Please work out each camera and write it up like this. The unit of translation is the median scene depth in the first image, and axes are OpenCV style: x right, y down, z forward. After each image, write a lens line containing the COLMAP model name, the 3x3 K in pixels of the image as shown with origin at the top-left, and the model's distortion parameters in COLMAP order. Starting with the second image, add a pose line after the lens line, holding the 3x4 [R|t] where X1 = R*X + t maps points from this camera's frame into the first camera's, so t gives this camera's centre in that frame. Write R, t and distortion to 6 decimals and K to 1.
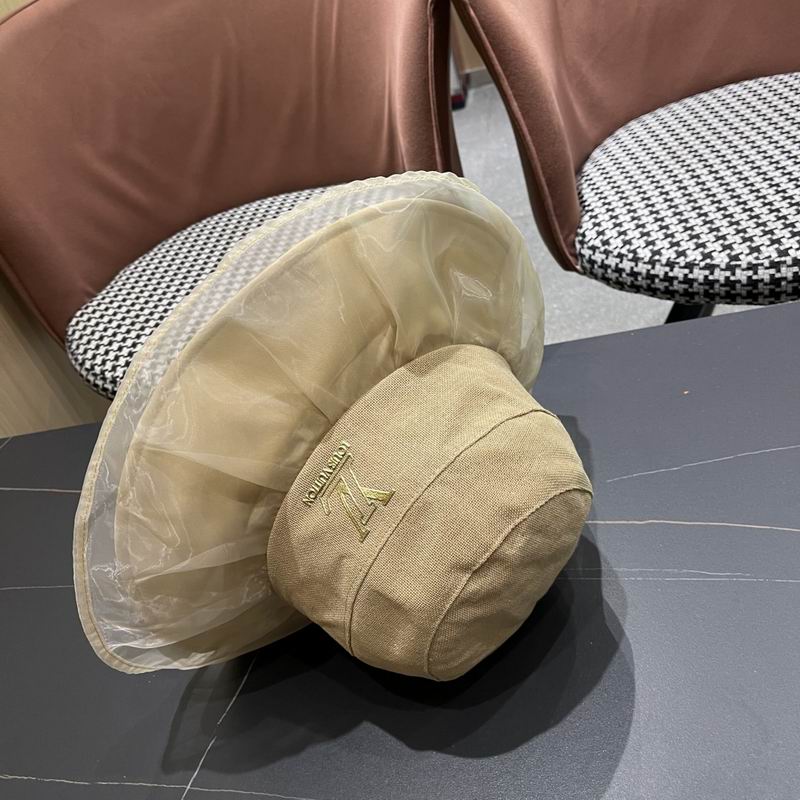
lens RADIAL K [[849.2, 0, 400.2], [0, 849.2, 404.6], [0, 0, 1]] dist [0.024210, 0.000000]
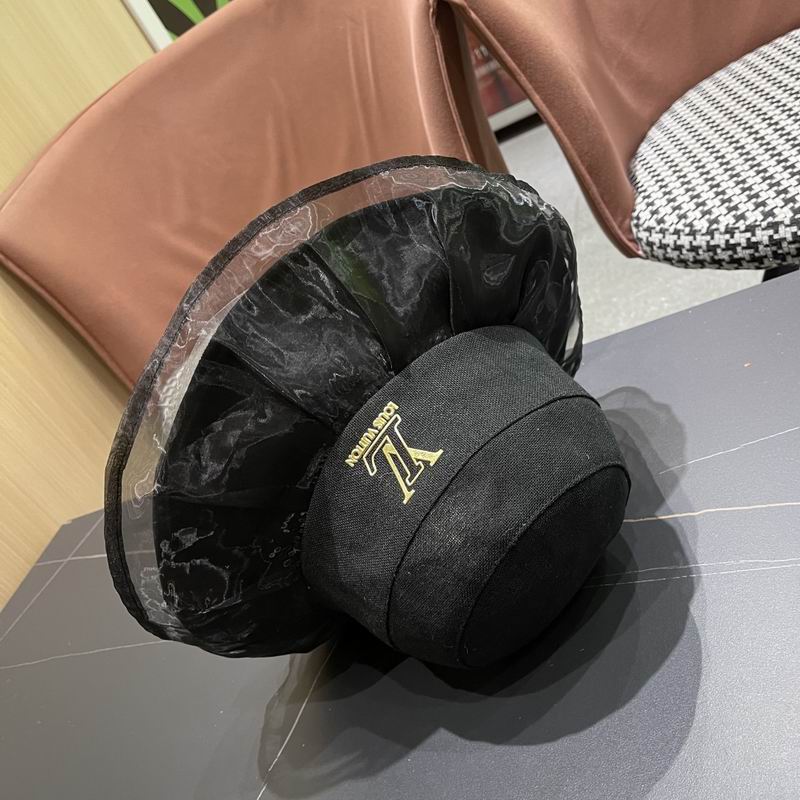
lens RADIAL K [[849.2, 0, 407.0], [0, 849.2, 406.8], [0, 0, 1]] dist [0.024210, 0.000000]
pose [[0.973007, -0.143419, -0.180800, 0.108130], [0.136457, 0.989361, -0.050439, 0.020109], [0.186110, 0.024406, 0.982226, 0.033739]]
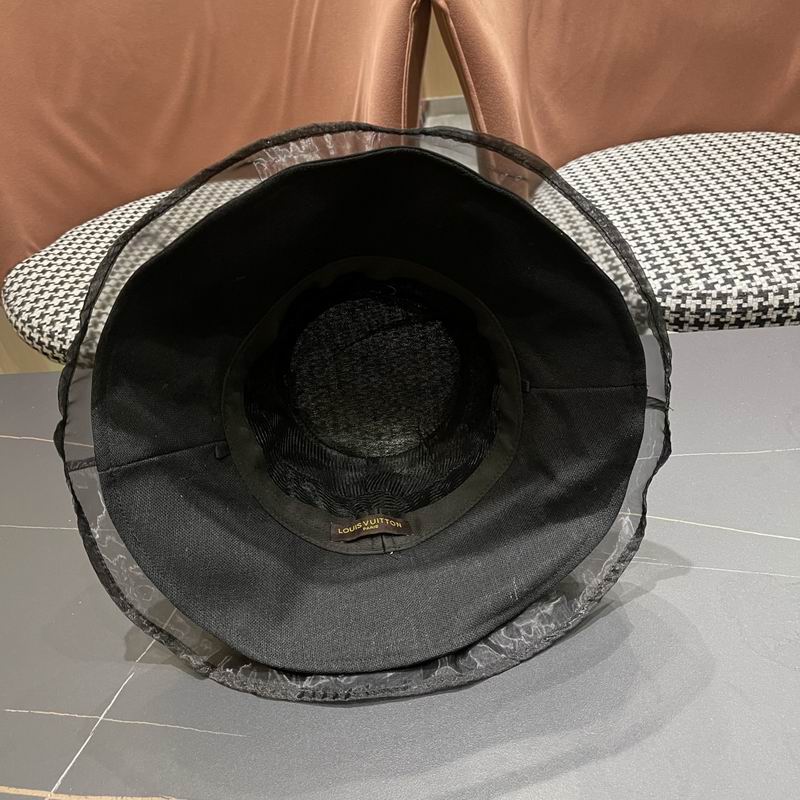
lens RADIAL K [[849.2, 0, 414.5], [0, 849.2, 407.9], [0, 0, 1]] dist [0.024210, 0.000000]
pose [[0.987888, 0.111455, 0.107956, -0.019134], [-0.108343, 0.993522, -0.034300, 0.046417], [-0.111080, 0.022188, 0.993564, -0.026811]]
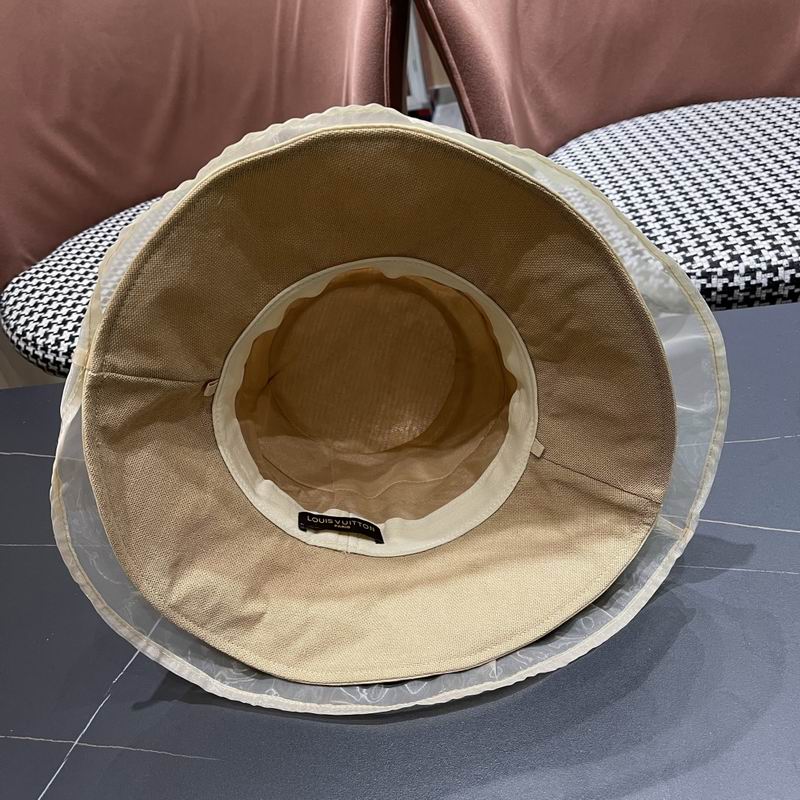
lens RADIAL K [[849.2, 0, 399.5], [0, 849.2, 408.4], [0, 0, 1]] dist [0.024210, 0.000000]
pose [[0.996336, 0.067883, 0.052031, 0.025262], [-0.066937, 0.997562, -0.019719, 0.035532], [-0.053243, 0.016164, 0.998451, -0.000332]]
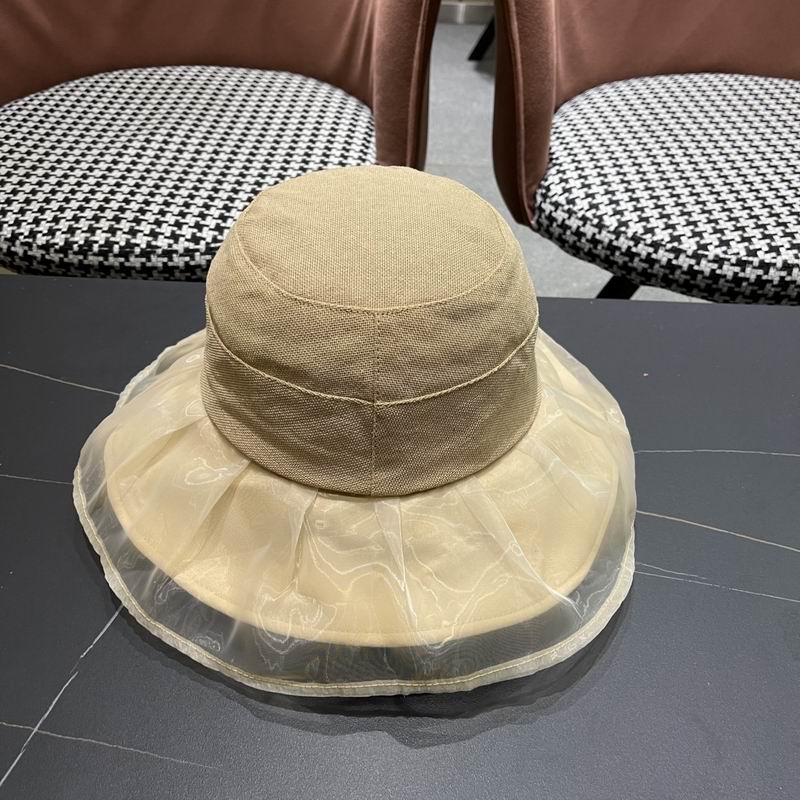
lens RADIAL K [[849.2, 0, 399.2], [0, 849.2, 409.4], [0, 0, 1]] dist [0.024210, 0.000000]
pose [[0.963538, 0.187703, 0.190689, -0.073364], [-0.200316, 0.978505, 0.049001, 0.023923], [-0.177393, -0.085412, 0.980427, 0.097472]]
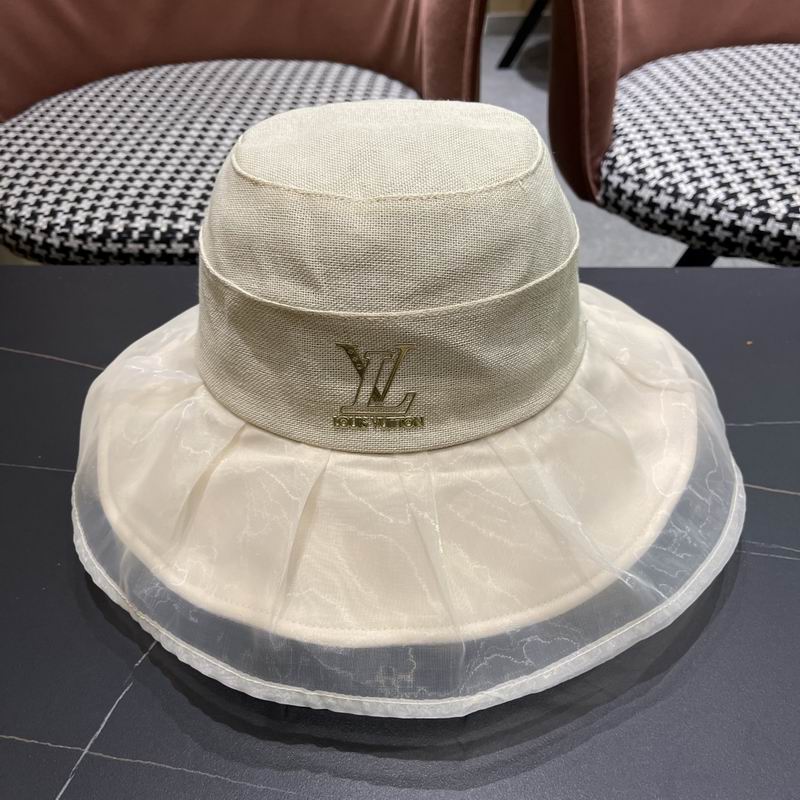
lens RADIAL K [[849.2, 0, 397.5], [0, 849.2, 399.2], [0, 0, 1]] dist [0.024210, 0.000000]
pose [[0.974166, 0.167695, 0.151260, -0.089415], [-0.171464, 0.985116, 0.012136, 0.067972], [-0.146974, -0.037758, 0.988419, 0.169599]]
